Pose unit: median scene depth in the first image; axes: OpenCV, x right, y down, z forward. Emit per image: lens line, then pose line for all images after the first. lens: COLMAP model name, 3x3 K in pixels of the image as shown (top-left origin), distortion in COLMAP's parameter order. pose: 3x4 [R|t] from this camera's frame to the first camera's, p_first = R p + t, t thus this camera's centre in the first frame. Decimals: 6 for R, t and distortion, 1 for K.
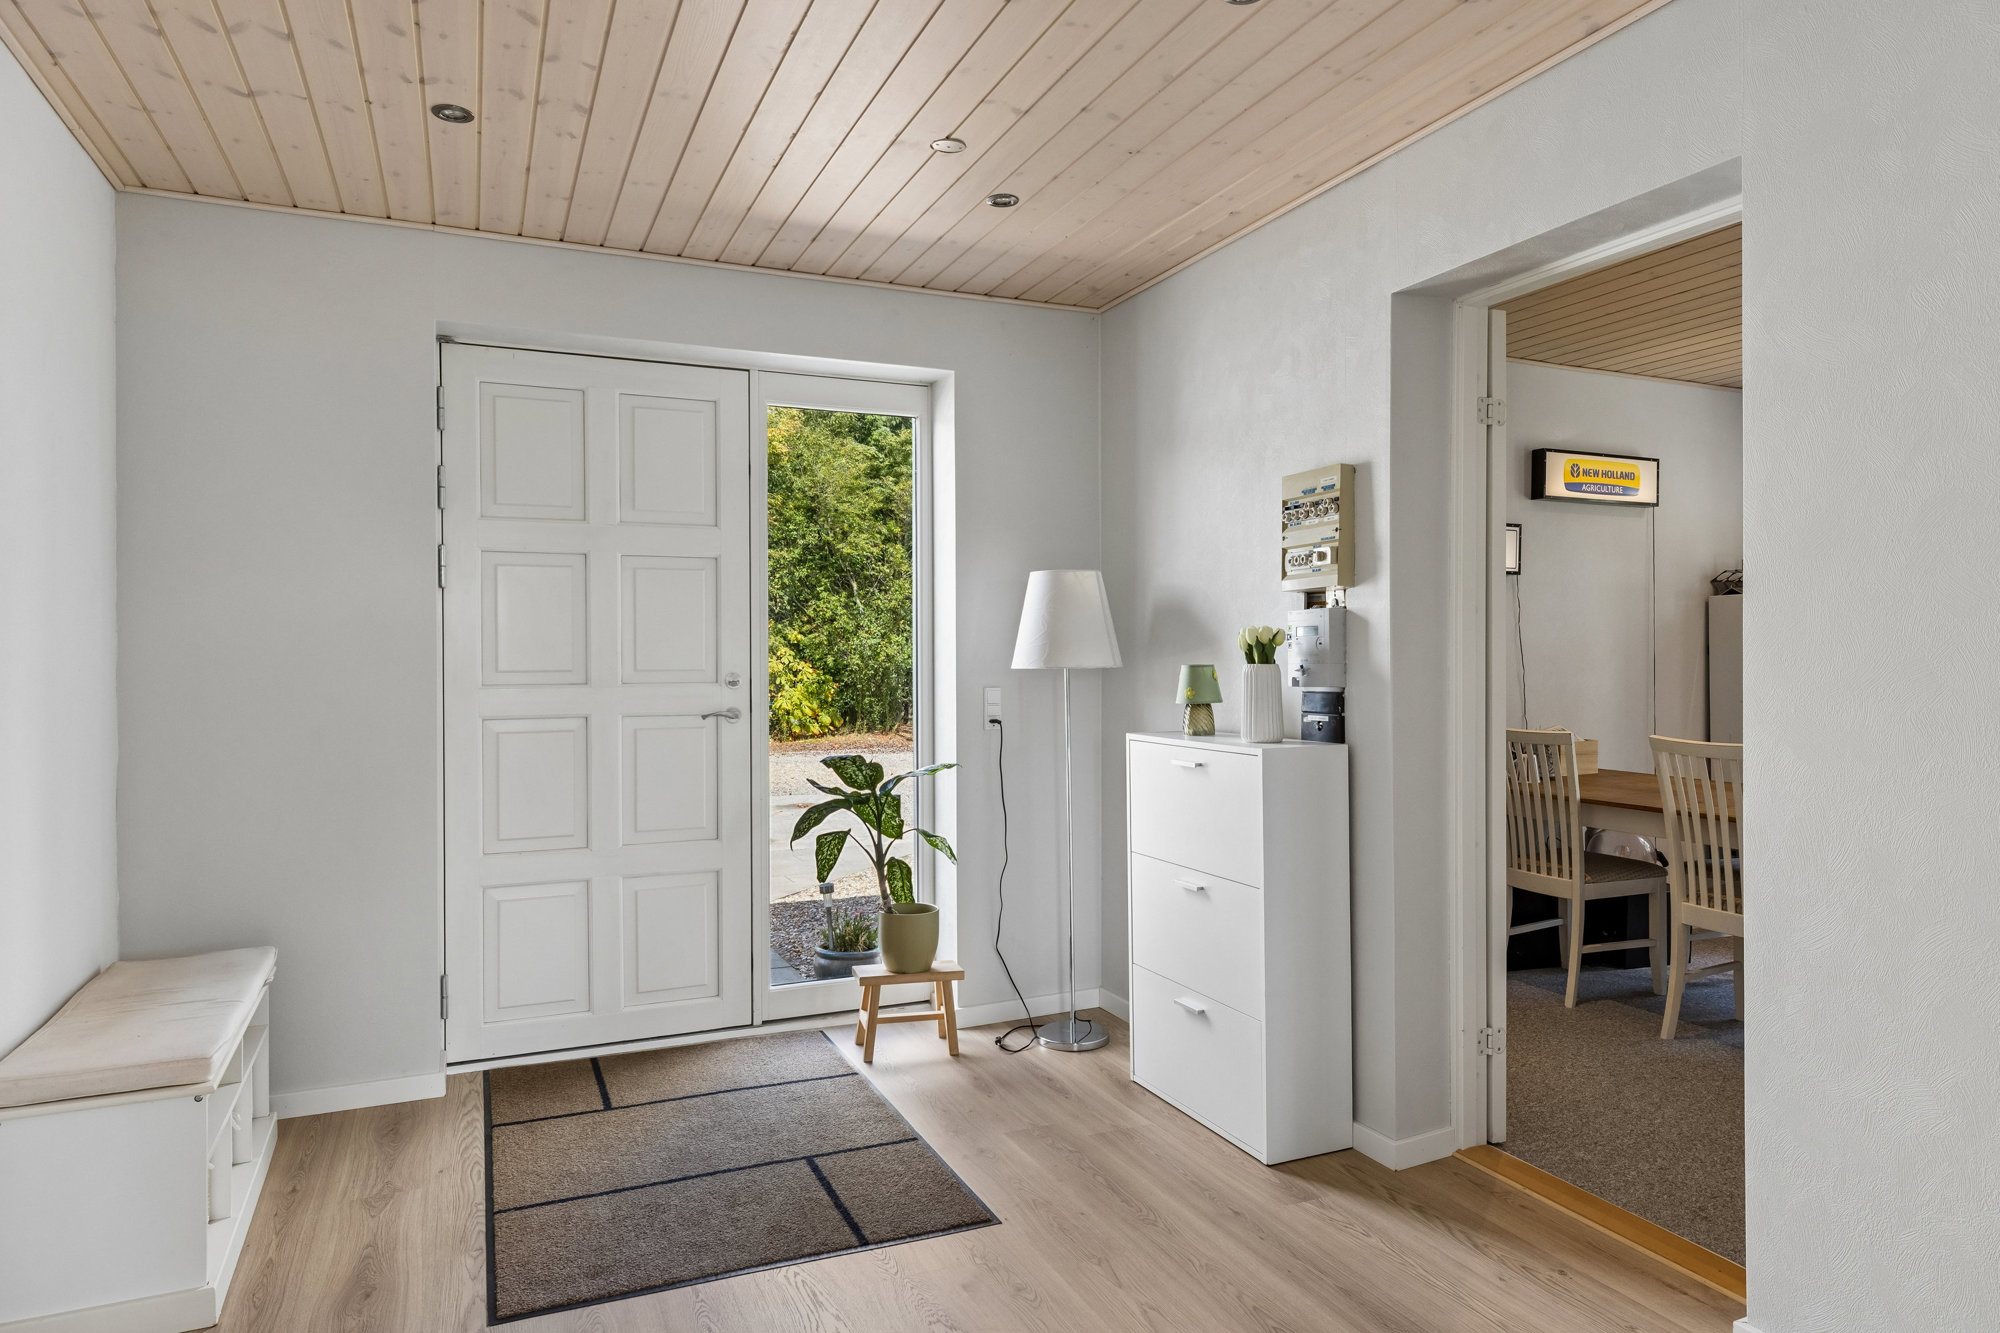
lens RADIAL K [[1209.3, 0, 1003.1], [0, 1209.3, 658.5], [0, 0, 1]] dist [-0.004433, -0.000603]
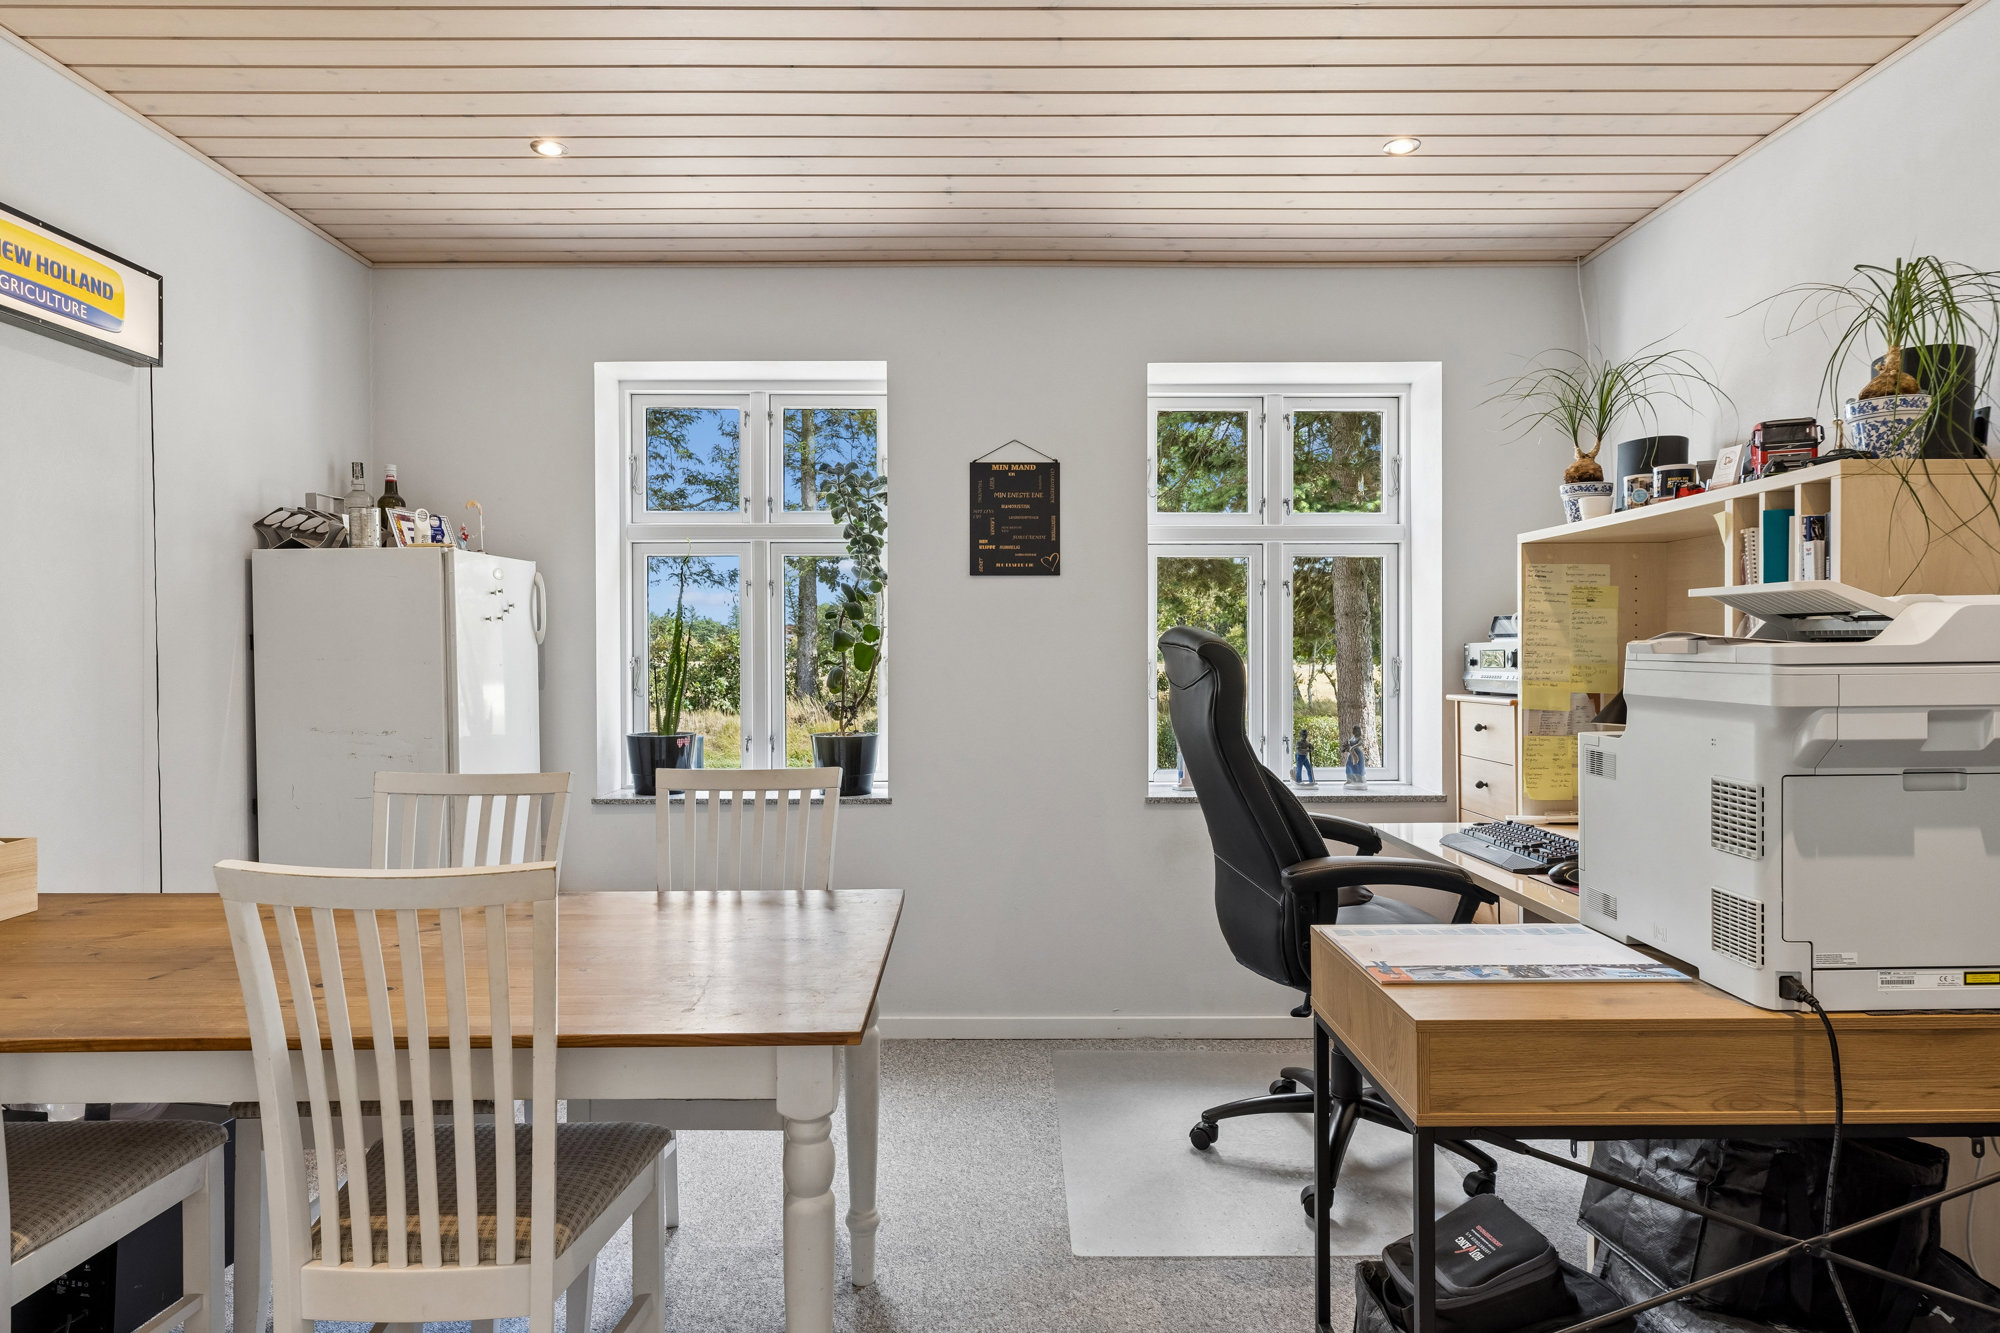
lens RADIAL K [[1175.6, 0, 1002.0], [0, 1175.6, 667.6], [0, 0, 1]] dist [0.003237, 0.000755]
pose [[0.398189, -0.002483, 0.917300, 0.220173], [0.003056, 0.999994, 0.001380, 0.005370], [-0.917298, 0.002254, 0.398194, 0.465689]]
